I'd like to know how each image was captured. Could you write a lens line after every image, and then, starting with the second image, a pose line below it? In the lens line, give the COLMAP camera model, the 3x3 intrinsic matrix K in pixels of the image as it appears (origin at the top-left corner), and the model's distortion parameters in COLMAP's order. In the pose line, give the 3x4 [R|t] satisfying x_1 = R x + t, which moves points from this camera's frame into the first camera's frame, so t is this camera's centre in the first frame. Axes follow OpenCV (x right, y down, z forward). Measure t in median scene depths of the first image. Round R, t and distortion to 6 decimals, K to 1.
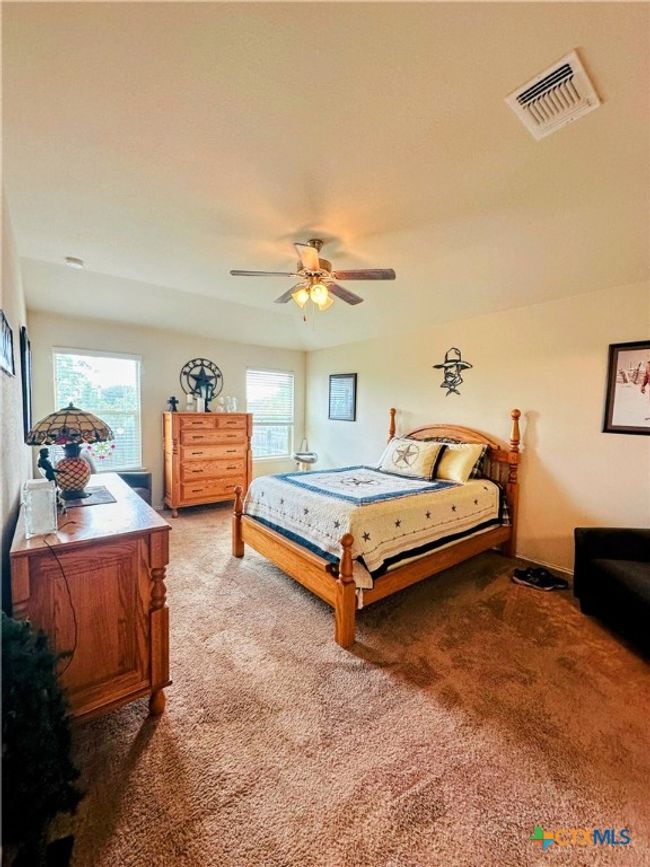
lens RADIAL K [[345.6, 0, 326.7], [0, 345.6, 434.8], [0, 0, 1]] dist [0.000047, 0.000279]
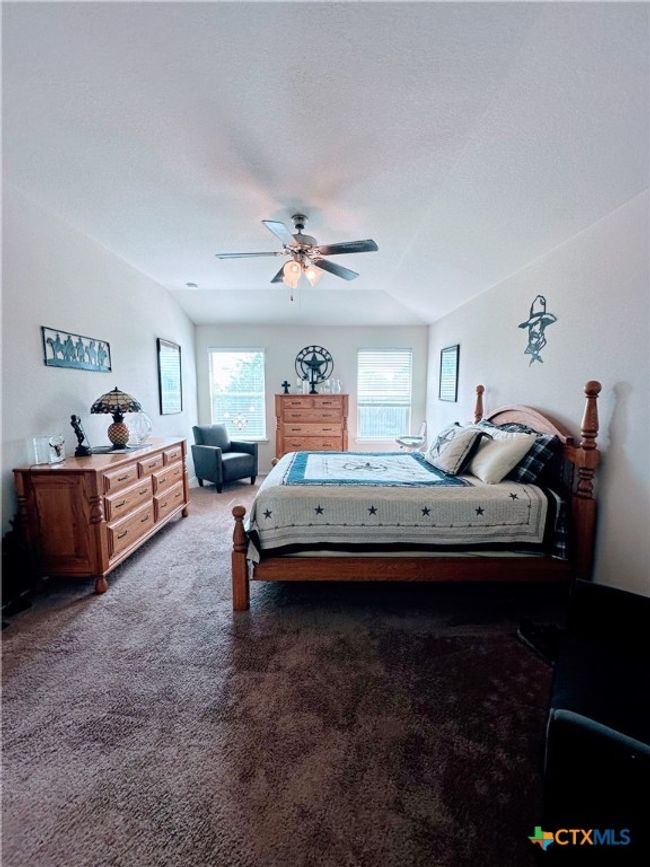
lens RADIAL K [[345.6, 0, 326.7], [0, 345.6, 434.8], [0, 0, 1]] dist [0.000047, 0.000279]
pose [[0.787141, 0.058745, -0.613969, 0.465632], [-0.029672, 0.997908, 0.057440, 0.001649], [0.616059, -0.026996, 0.787237, 0.176669]]
